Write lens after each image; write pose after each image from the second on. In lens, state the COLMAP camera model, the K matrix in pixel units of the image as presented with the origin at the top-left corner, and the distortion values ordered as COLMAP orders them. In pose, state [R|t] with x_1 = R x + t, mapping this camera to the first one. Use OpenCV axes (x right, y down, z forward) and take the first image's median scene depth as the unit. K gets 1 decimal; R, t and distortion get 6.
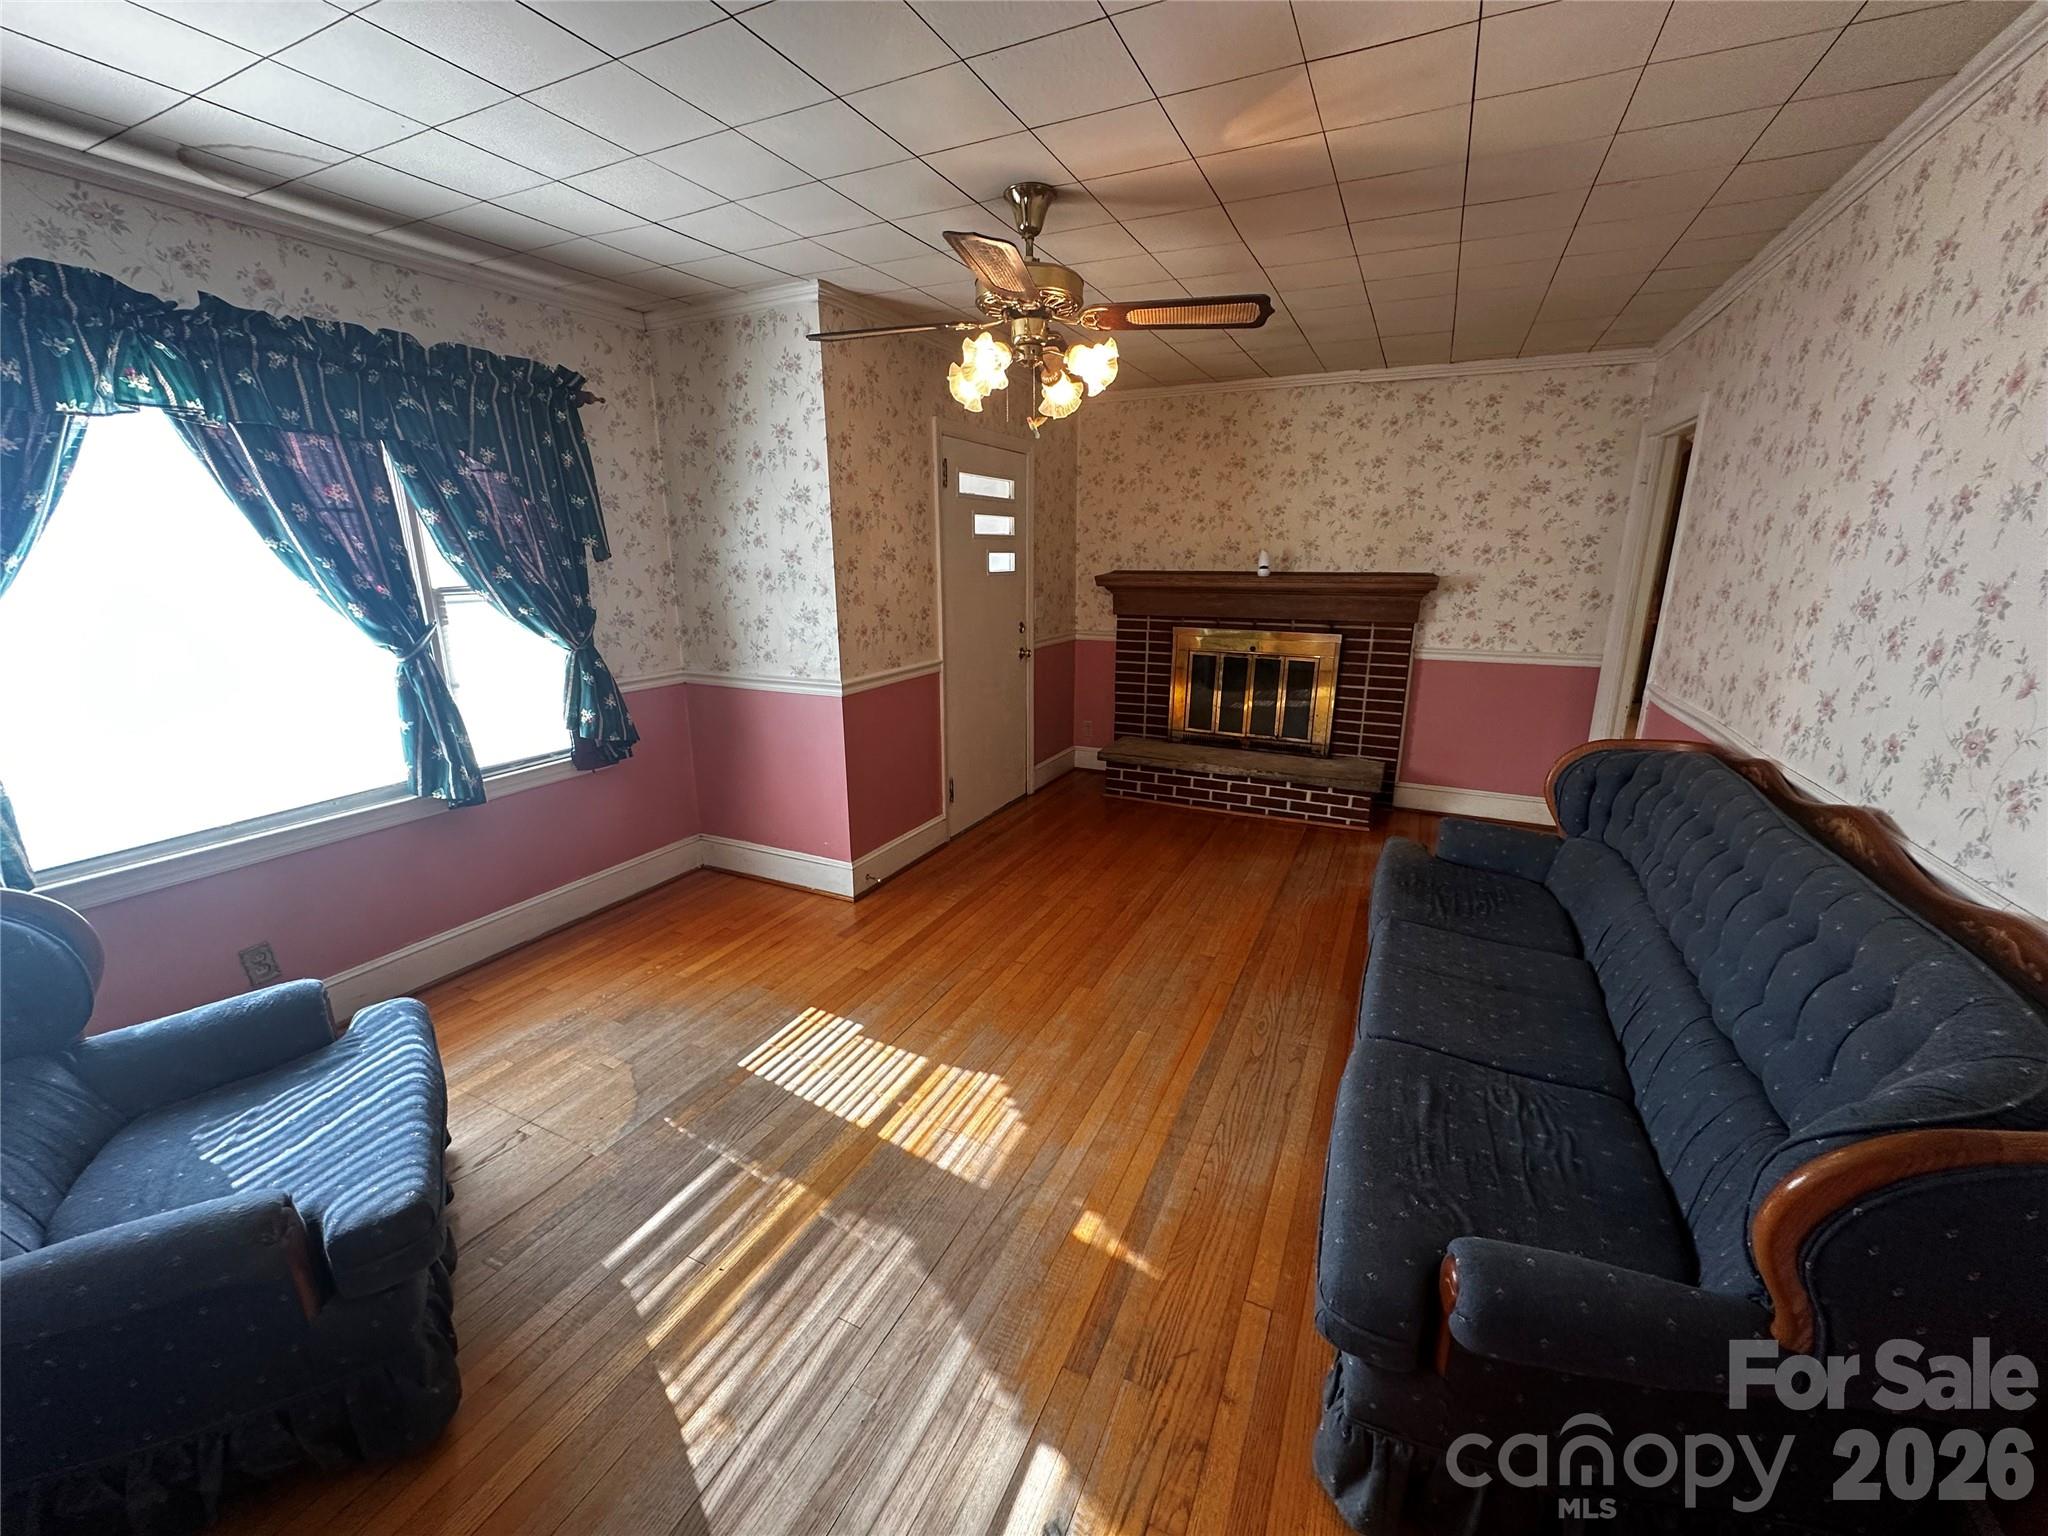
lens RADIAL K [[816.5, 0, 1021.7], [0, 816.5, 770.3], [0, 0, 1]] dist [-0.004697, -0.000219]
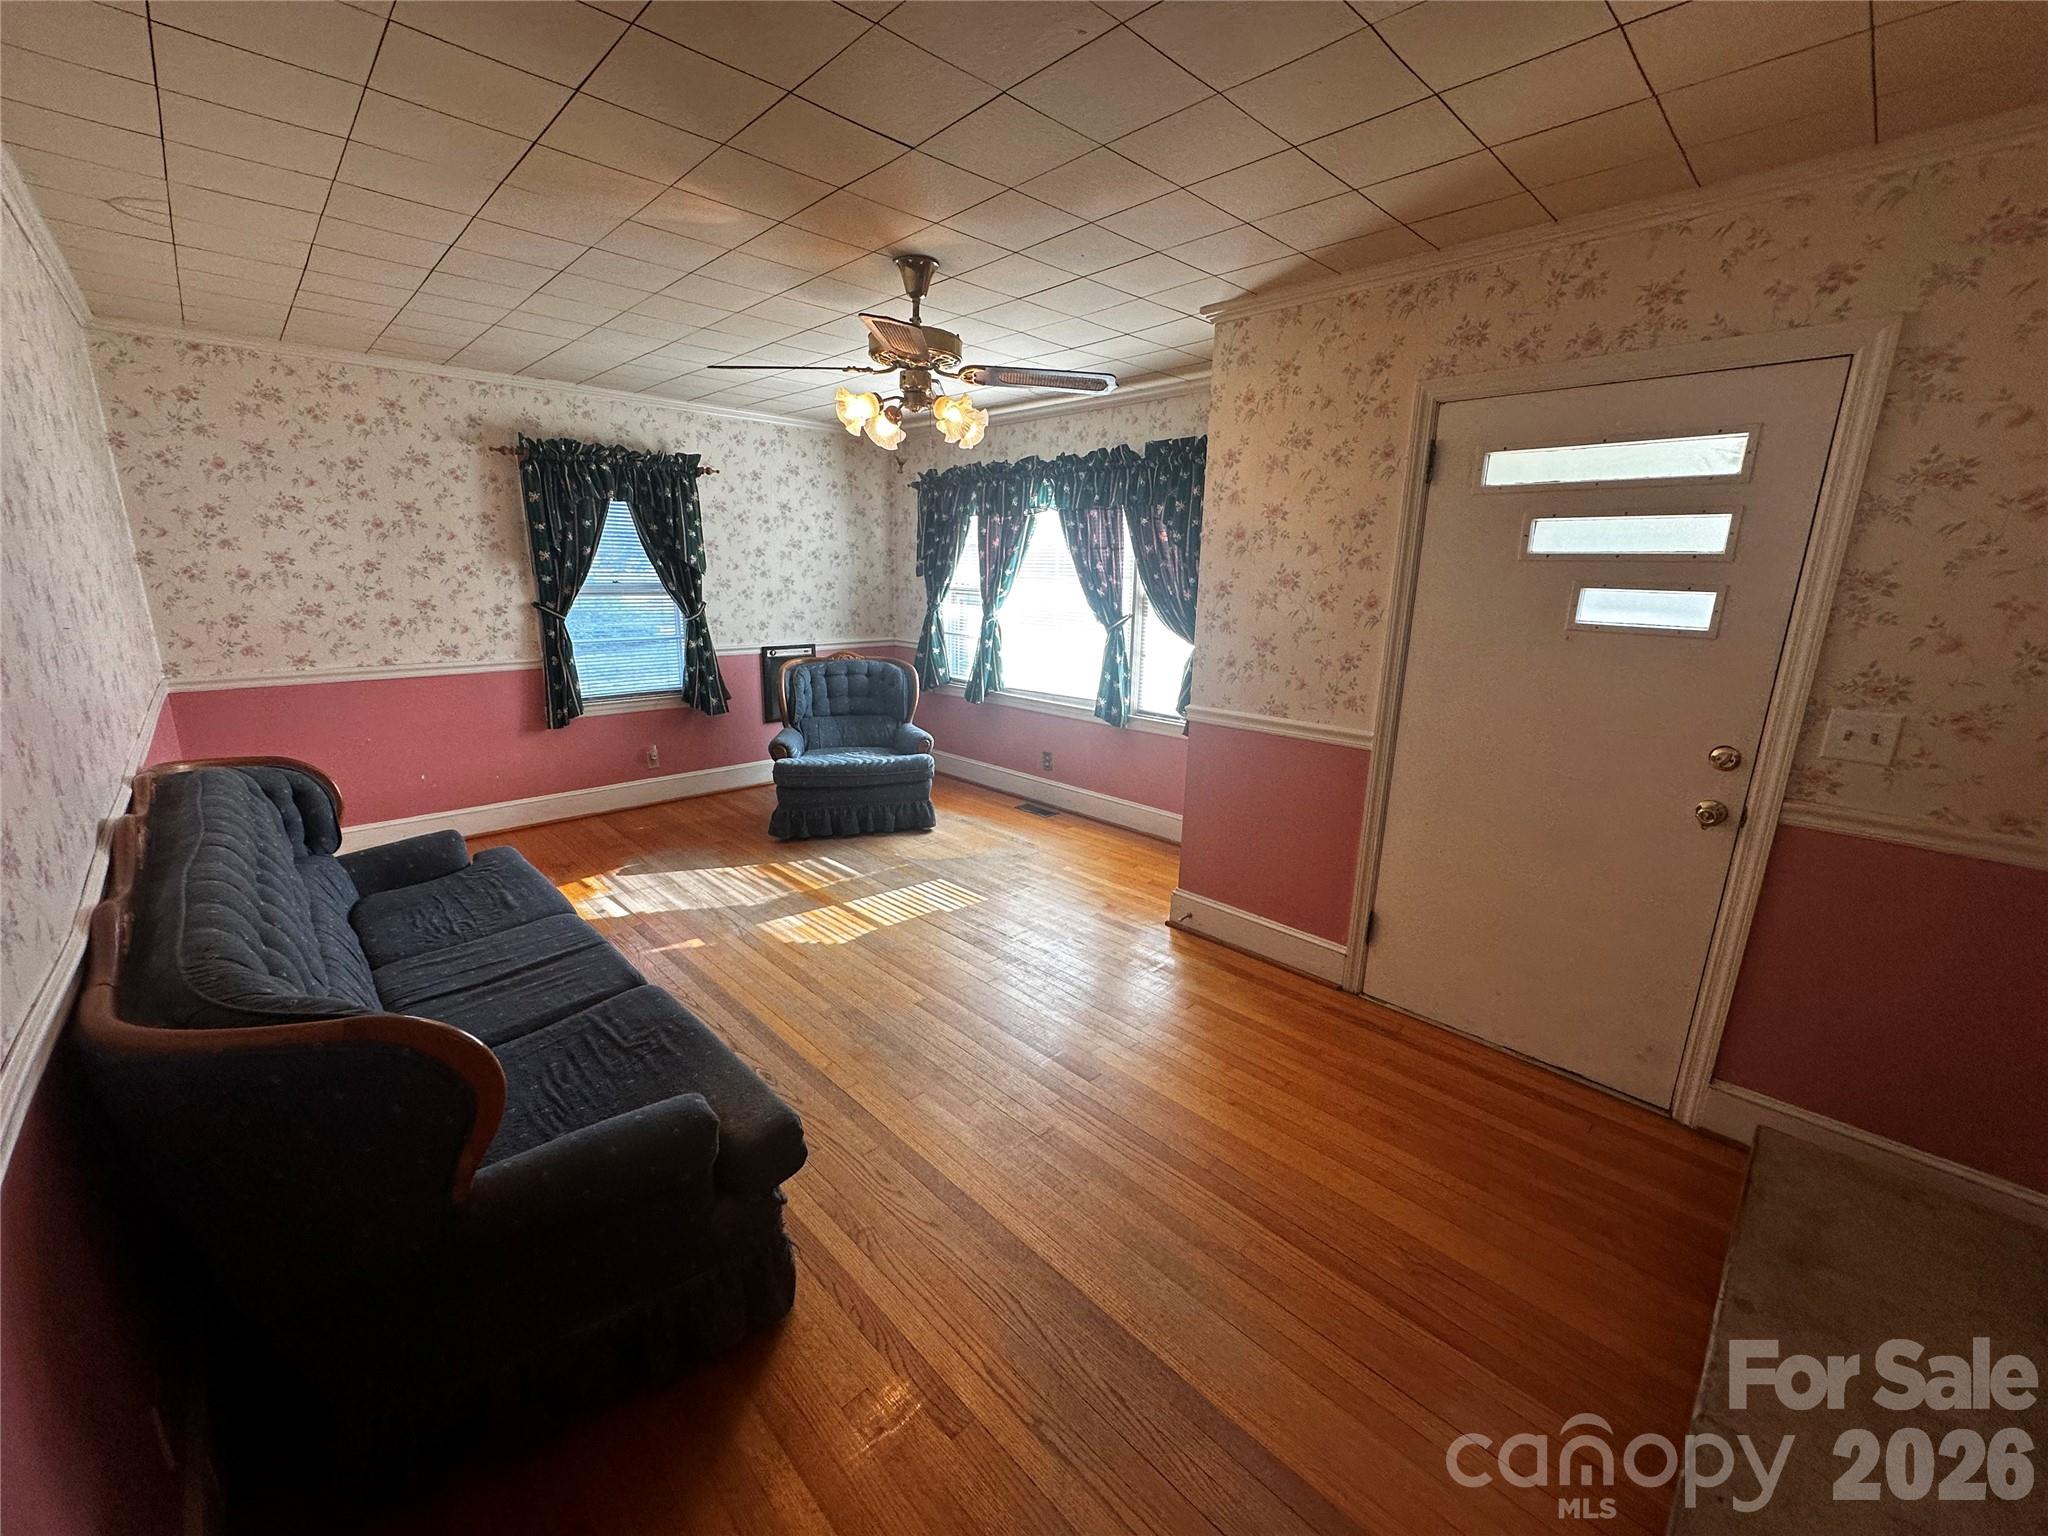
lens RADIAL K [[816.5, 0, 1024.2], [0, 816.5, 769.5], [0, 0, 1]] dist [-0.004697, -0.000219]
pose [[-0.342245, 0.220682, -0.913328, 0.979669], [-0.263488, 0.910486, 0.318730, -0.382989], [0.901911, 0.349734, -0.253462, 1.400401]]
